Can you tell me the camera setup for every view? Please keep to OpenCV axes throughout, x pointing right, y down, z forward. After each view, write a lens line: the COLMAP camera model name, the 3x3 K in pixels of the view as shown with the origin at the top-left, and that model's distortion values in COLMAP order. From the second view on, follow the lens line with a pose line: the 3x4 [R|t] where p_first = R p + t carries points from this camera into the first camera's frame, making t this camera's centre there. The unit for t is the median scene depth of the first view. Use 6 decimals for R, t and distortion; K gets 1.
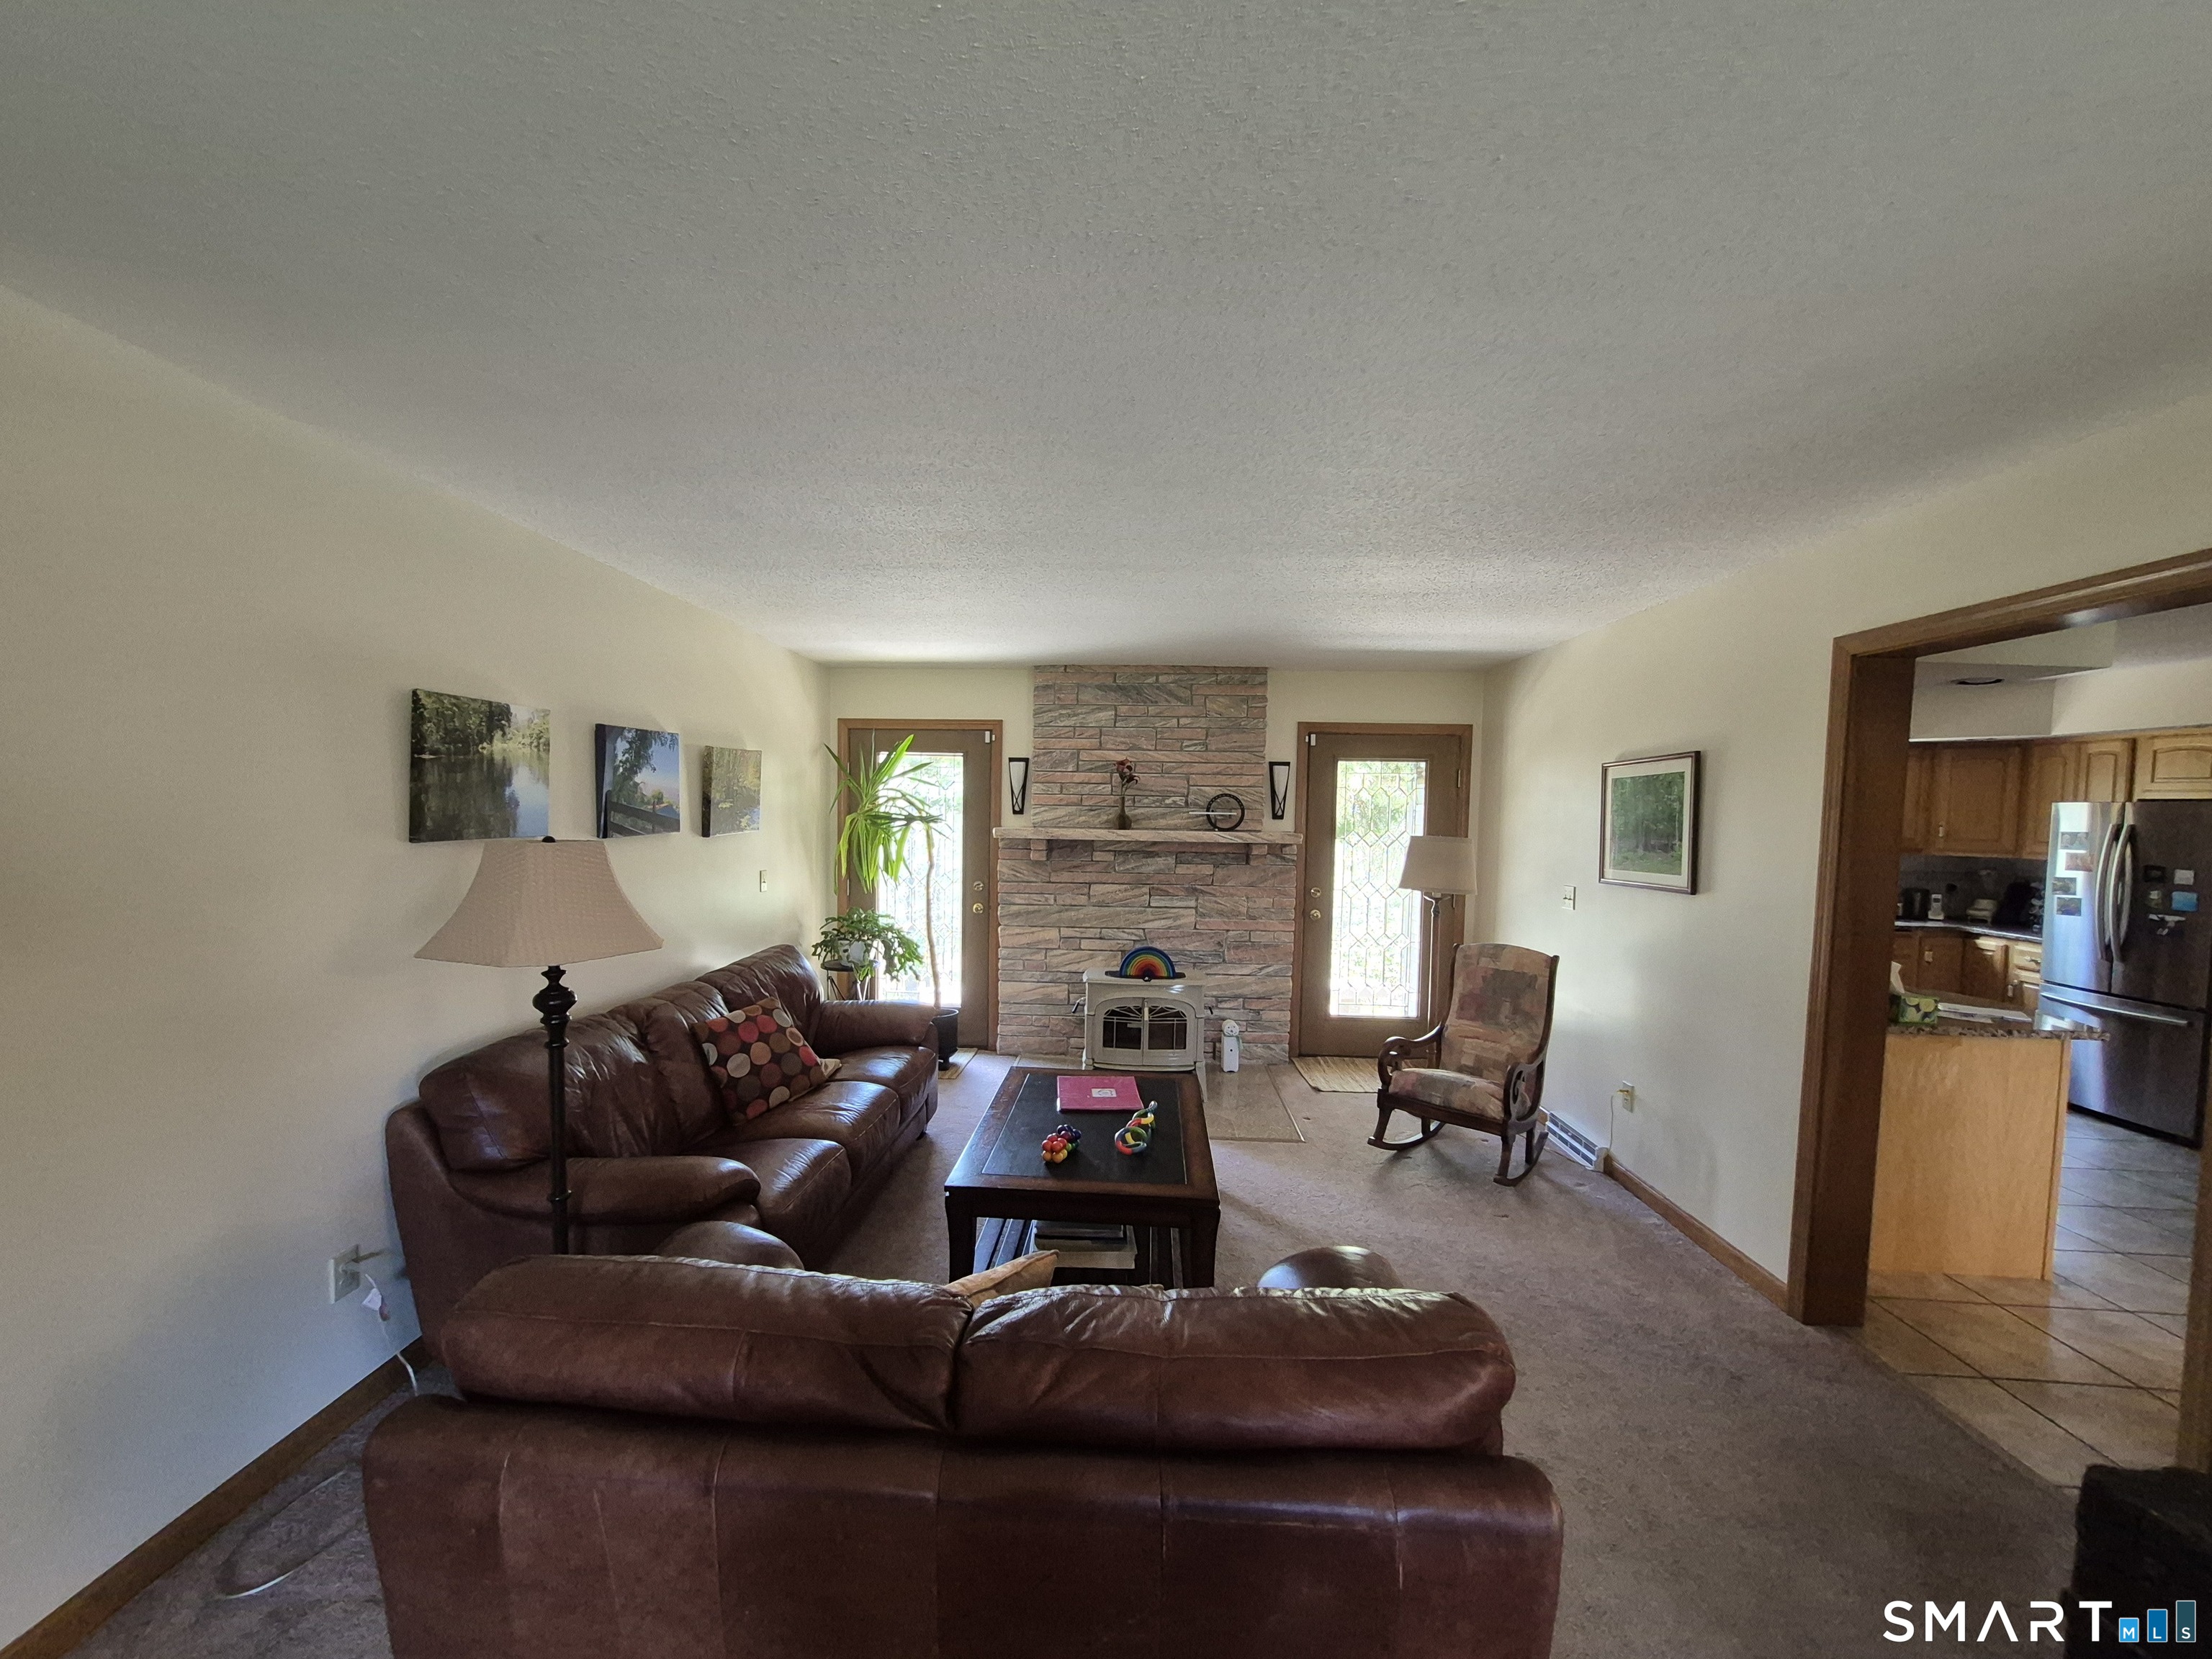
lens RADIAL K [[873.9, 0, 1088.8], [0, 873.9, 857.2], [0, 0, 1]] dist [0.002003, -0.000179]
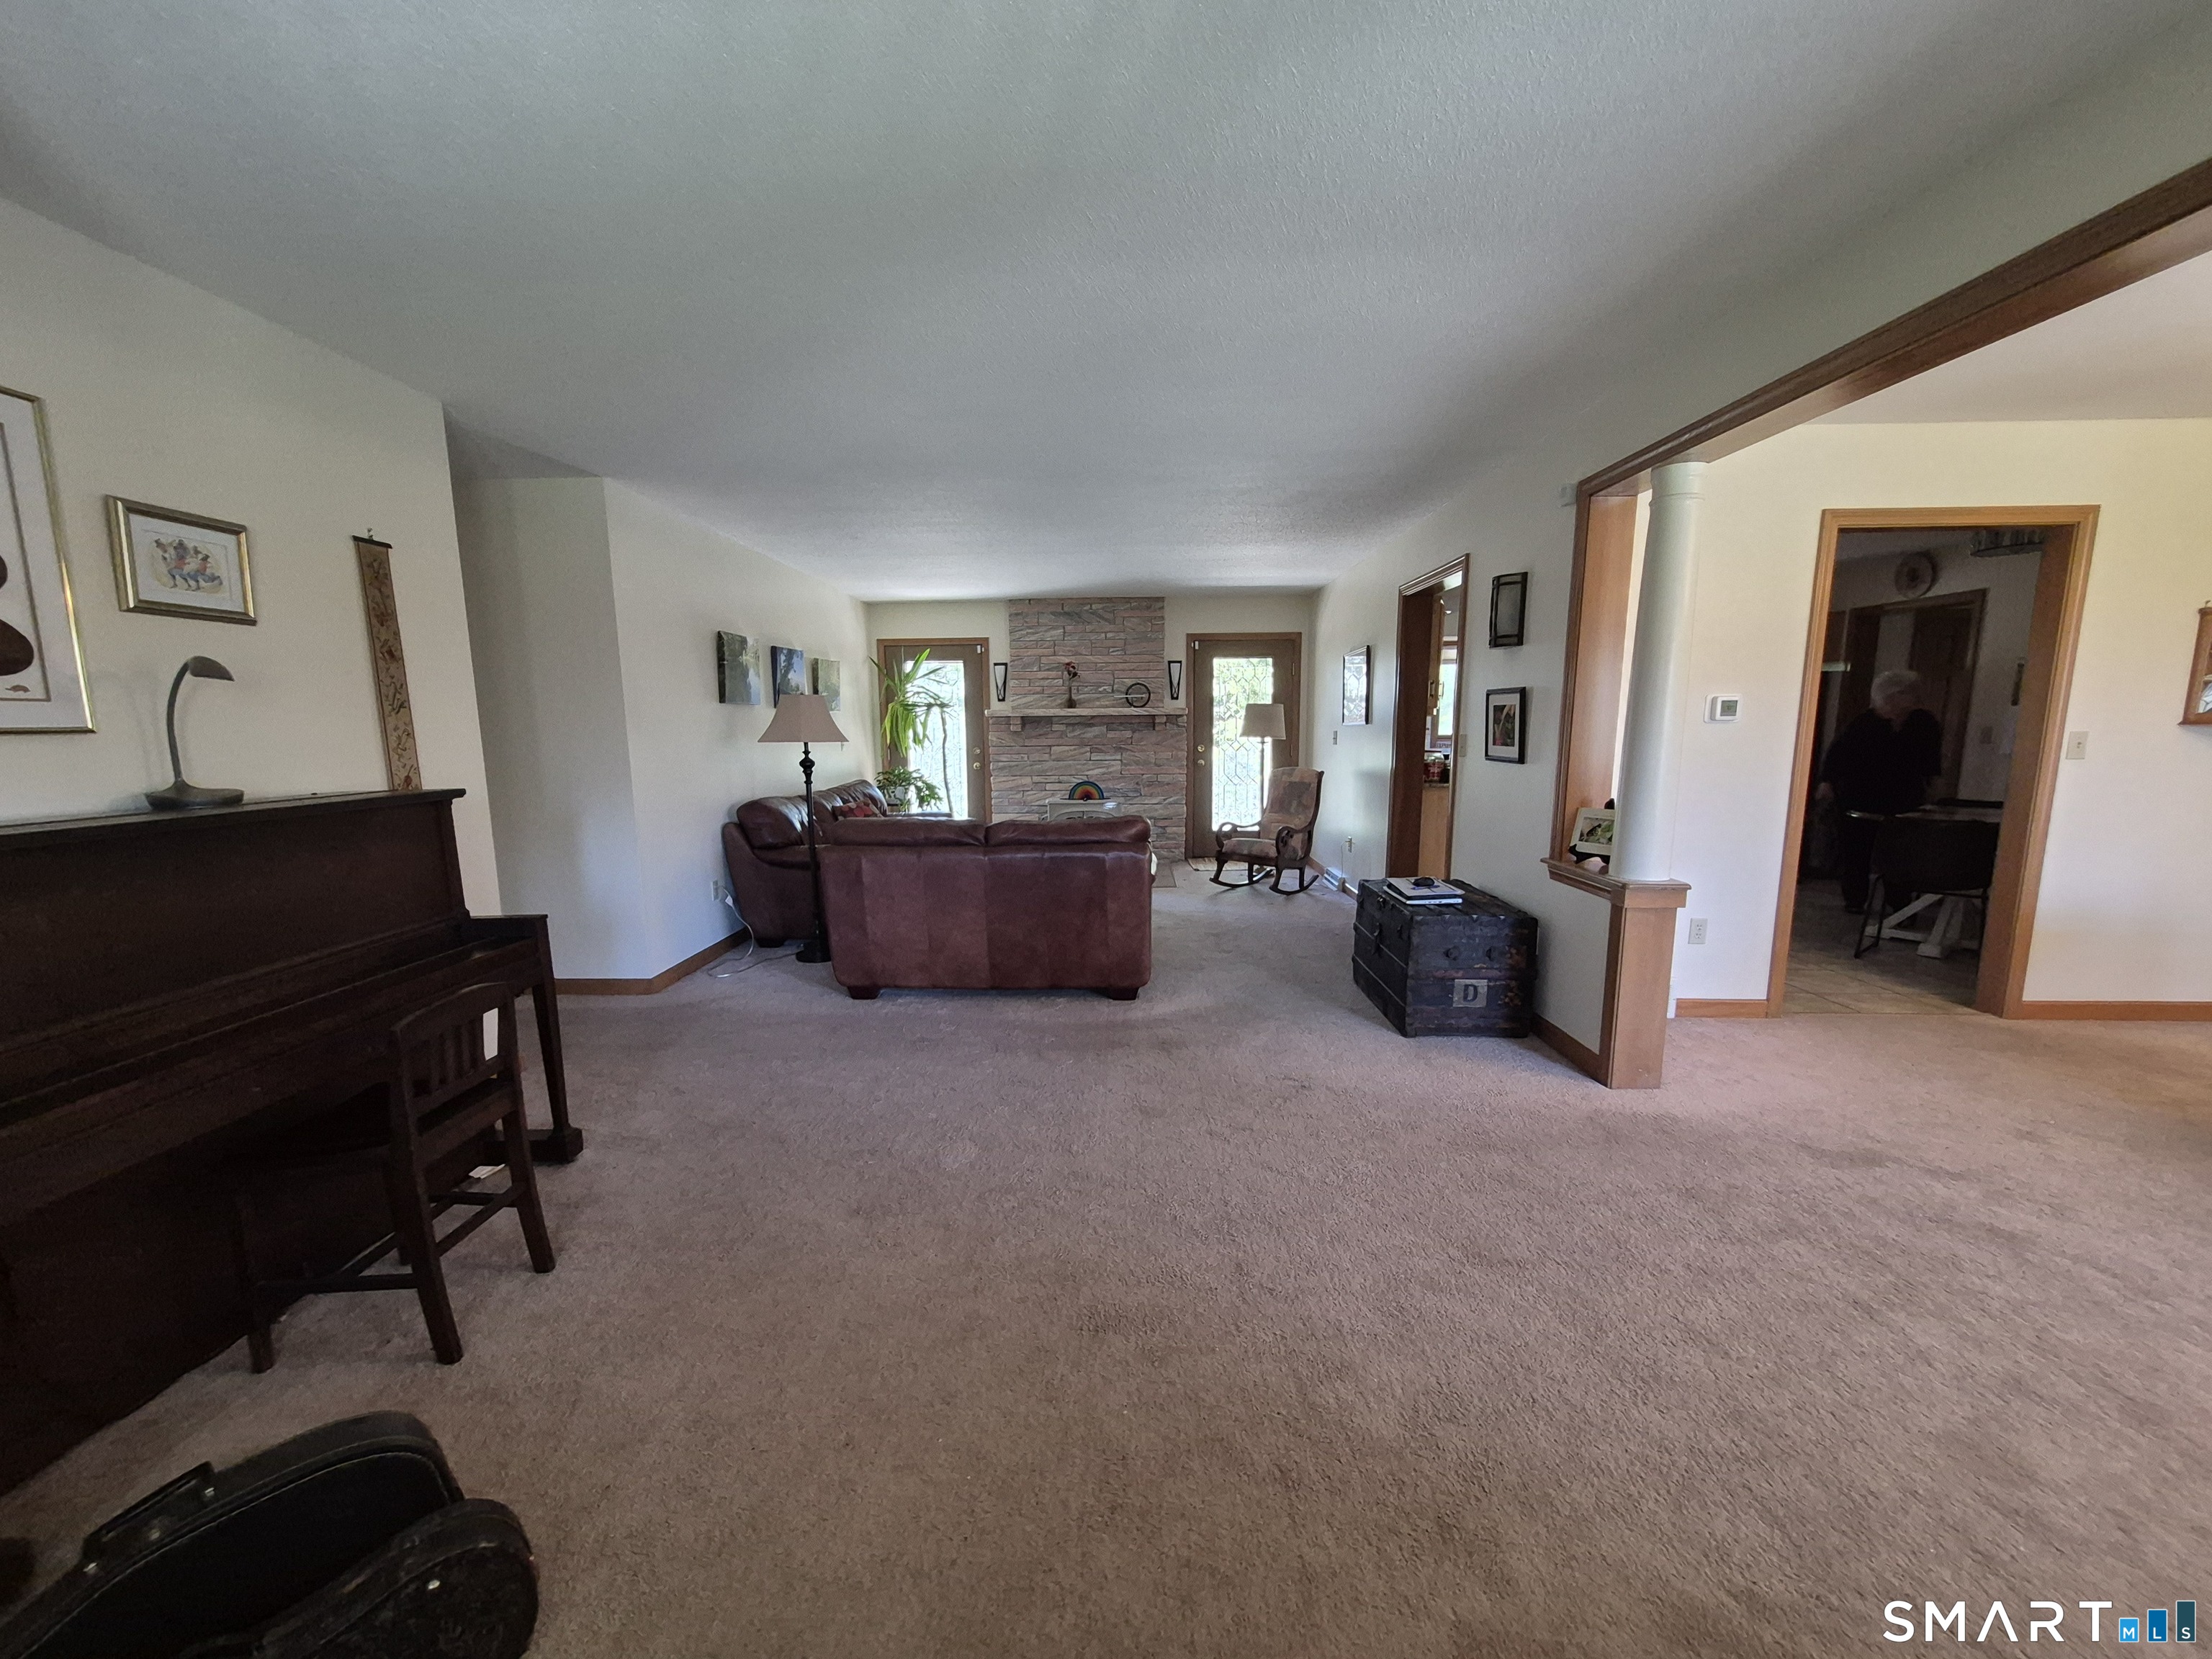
lens RADIAL K [[872.1, 0, 1084.2], [0, 872.1, 842.9], [0, 0, 1]] dist [0.000792, 0.000692]
pose [[0.999571, -0.028246, 0.007707, 0.043718], [0.027535, 0.996374, 0.080500, 0.078689], [-0.009953, -0.080254, 0.996725, -0.522661]]
